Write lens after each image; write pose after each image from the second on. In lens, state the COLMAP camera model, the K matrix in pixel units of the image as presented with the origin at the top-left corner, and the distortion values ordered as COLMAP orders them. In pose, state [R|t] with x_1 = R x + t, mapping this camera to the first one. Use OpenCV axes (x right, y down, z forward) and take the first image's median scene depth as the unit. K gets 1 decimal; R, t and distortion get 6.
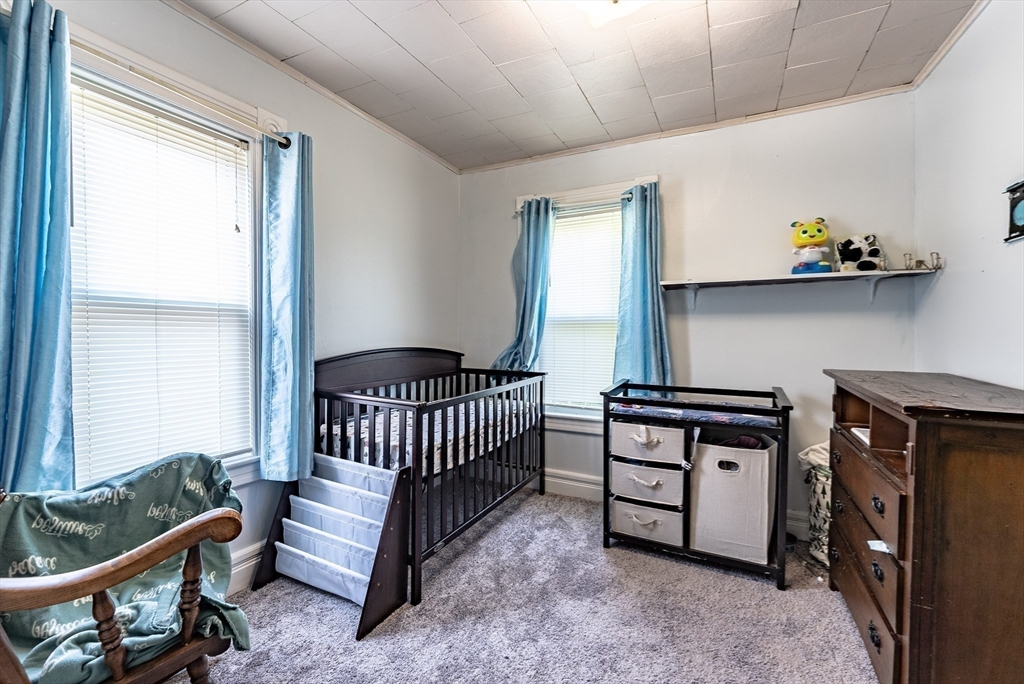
lens RADIAL K [[419.8, 0, 508.9], [0, 419.8, 337.5], [0, 0, 1]] dist [-0.000645, -0.000615]
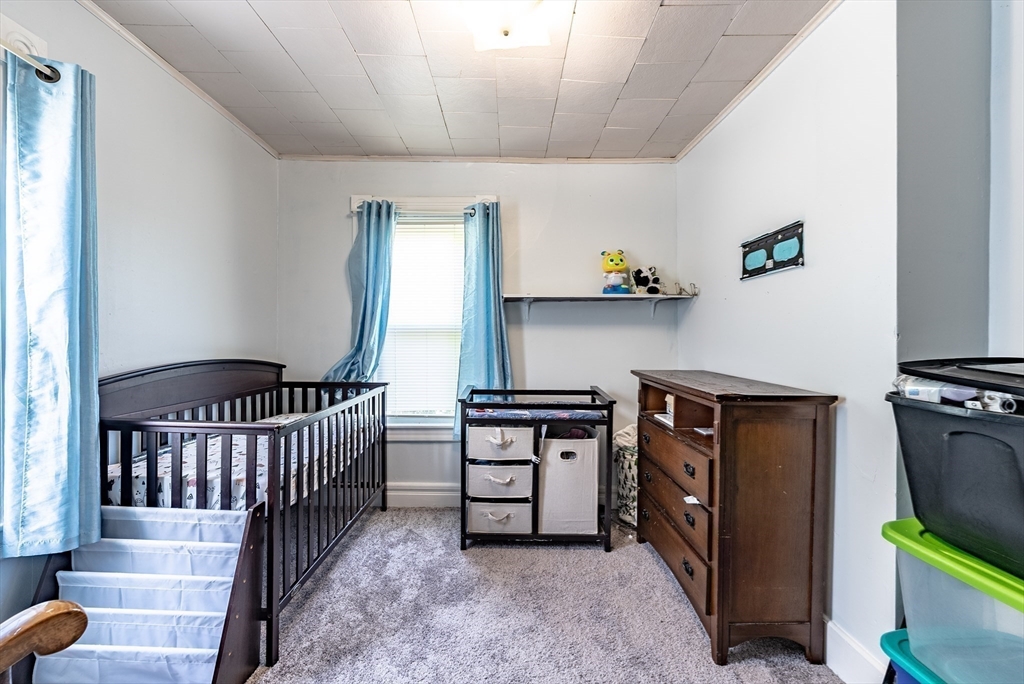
lens RADIAL K [[419.8, 0, 504.4], [0, 419.8, 341.0], [0, 0, 1]] dist [-0.000645, -0.000615]
pose [[0.897157, -0.000538, 0.441712, -0.153258], [0.004594, 0.999957, -0.008115, -0.003580], [-0.441688, 0.009309, 0.897120, 0.029638]]
